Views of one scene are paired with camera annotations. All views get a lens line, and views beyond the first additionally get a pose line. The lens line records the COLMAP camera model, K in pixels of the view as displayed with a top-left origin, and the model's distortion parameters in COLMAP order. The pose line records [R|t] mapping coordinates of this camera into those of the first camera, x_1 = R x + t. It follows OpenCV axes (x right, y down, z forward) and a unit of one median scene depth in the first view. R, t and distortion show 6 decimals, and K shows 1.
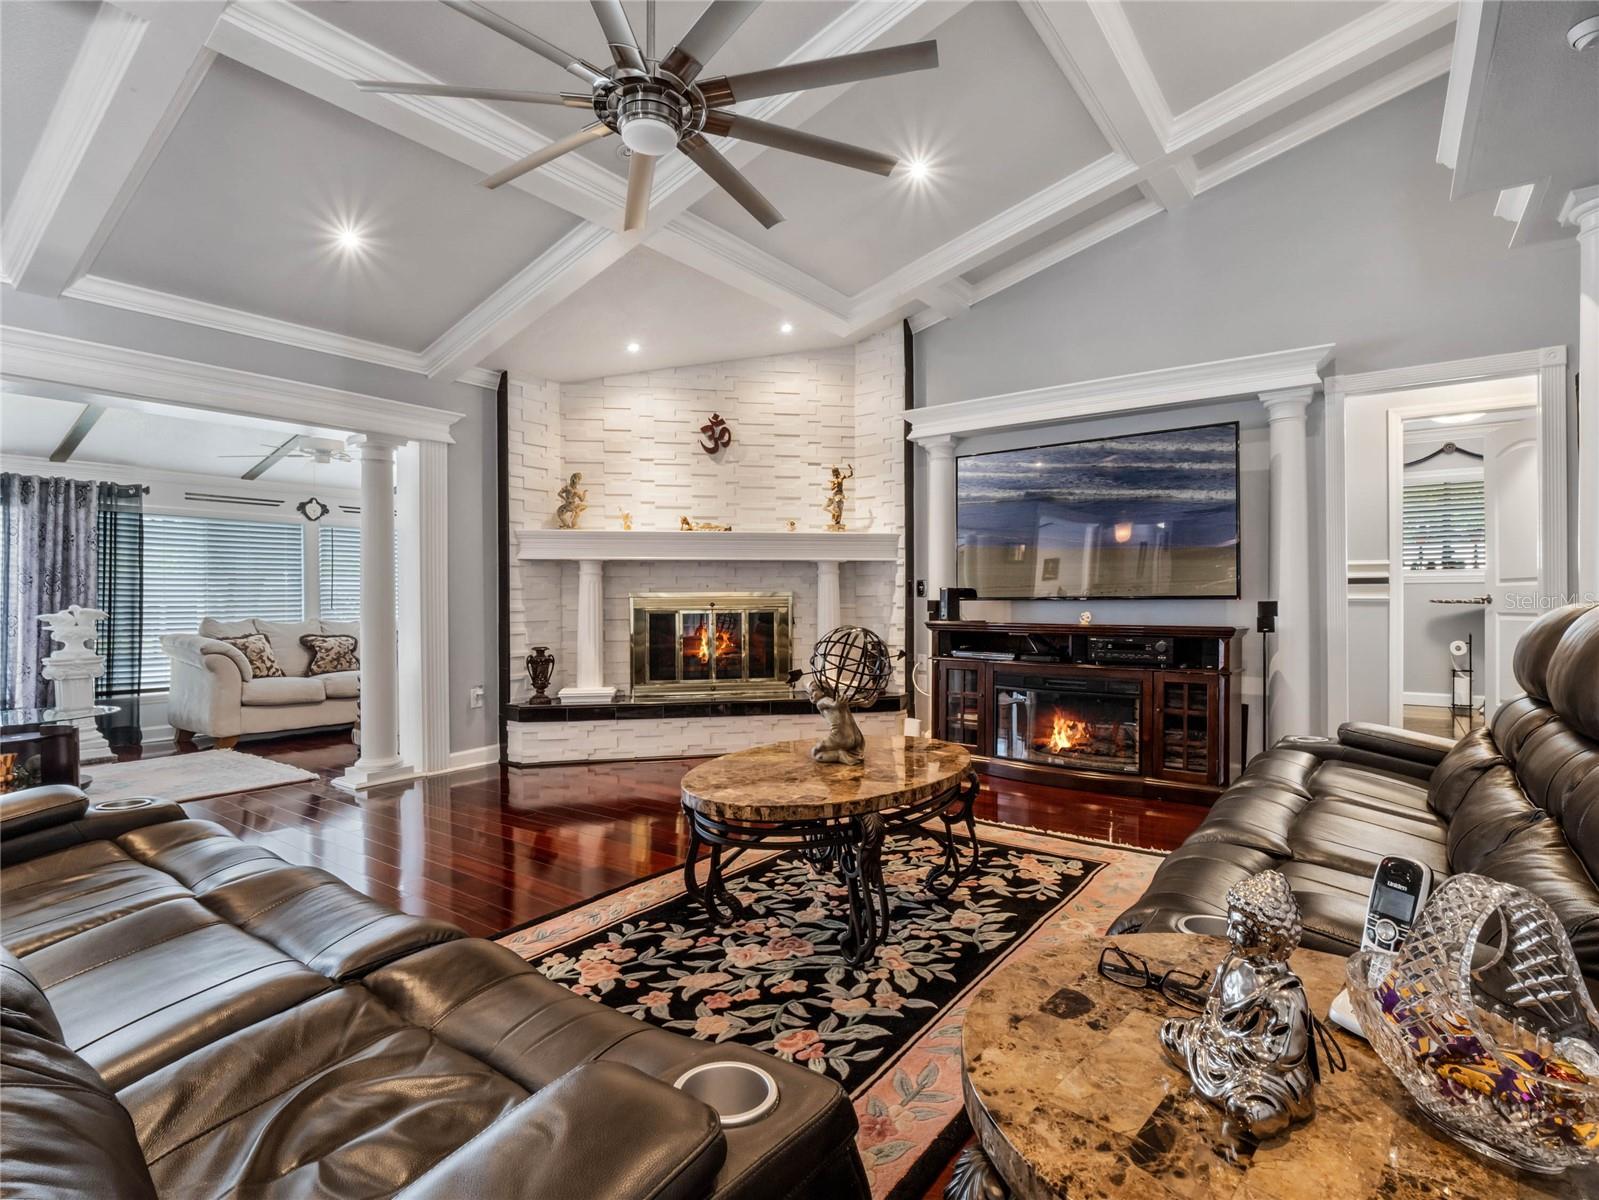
lens RADIAL K [[814.3, 0, 799.5], [0, 814.3, 600.0], [0, 0, 1]] dist [0.001011, 0.000190]
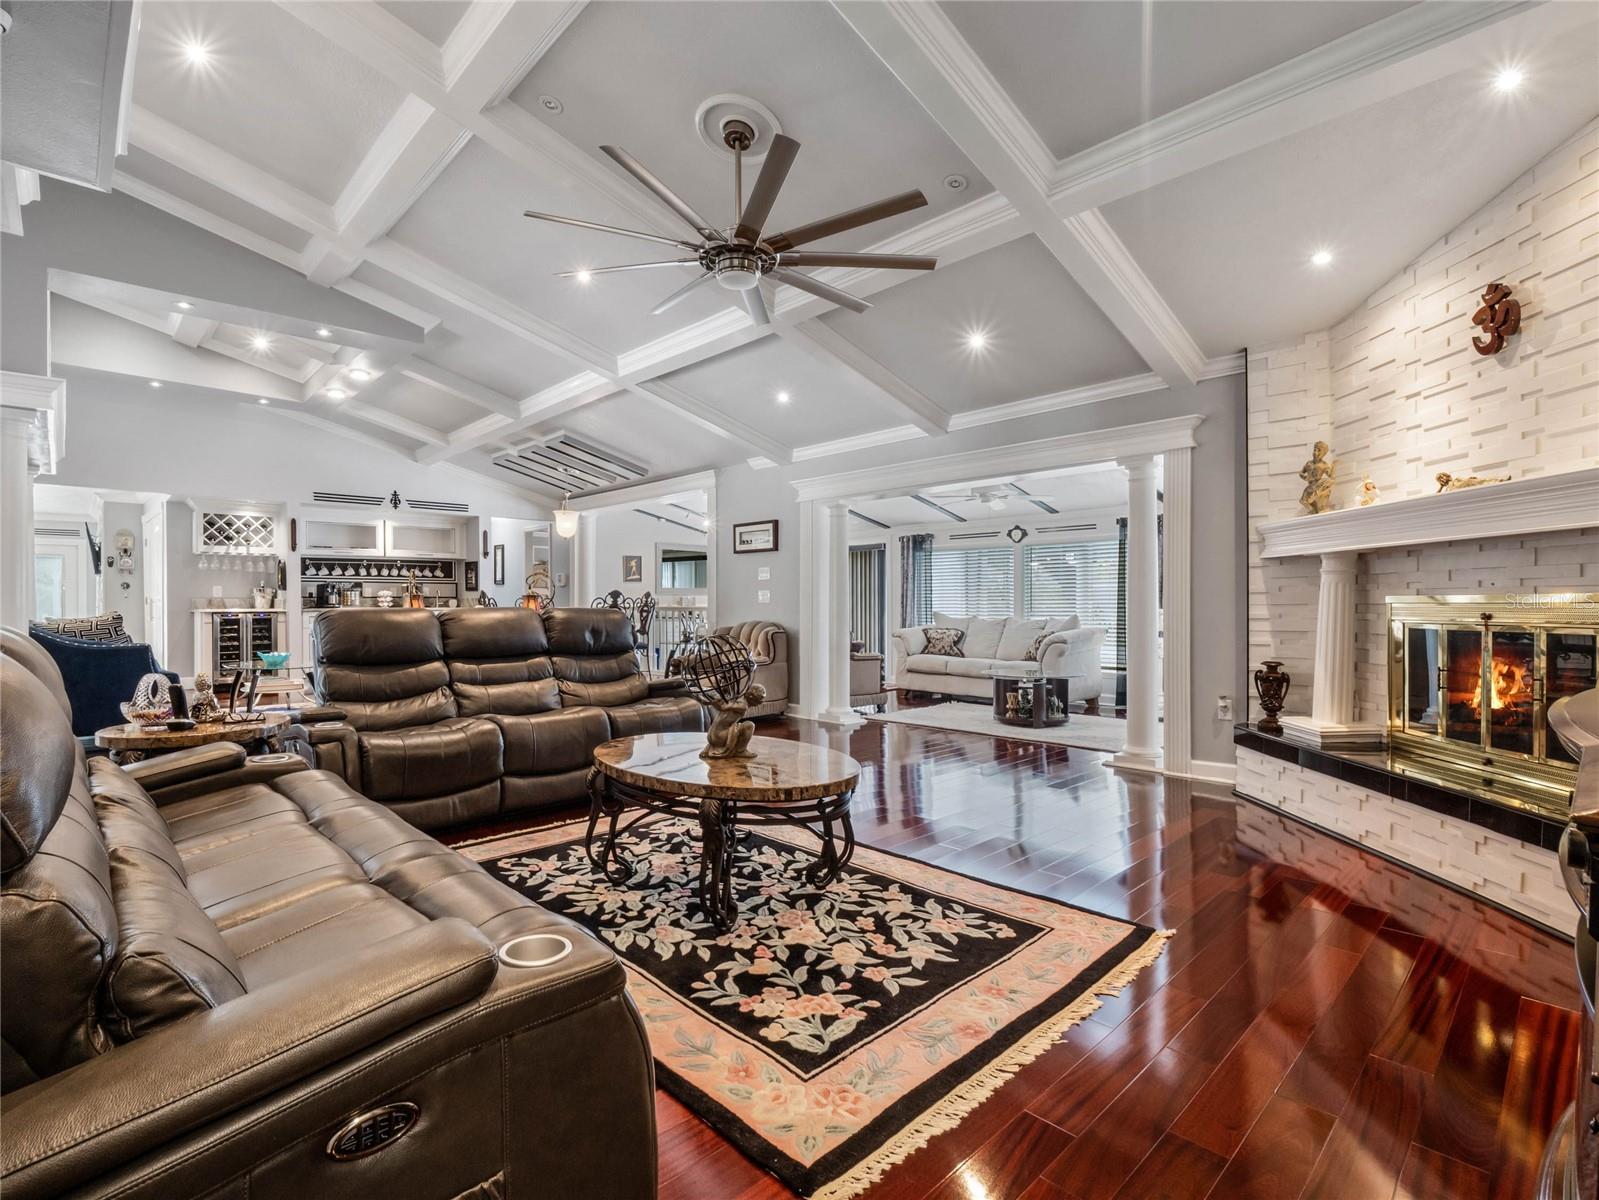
lens RADIAL K [[773.0, 0, 799.5], [0, 773.0, 600.0], [0, 0, 1]] dist [-0.003276, -0.000828]
pose [[-0.172597, 0.003038, -0.984988, 0.595967], [0.001415, 0.999995, 0.002836, -0.009724], [0.984991, -0.000905, -0.172601, 0.712021]]
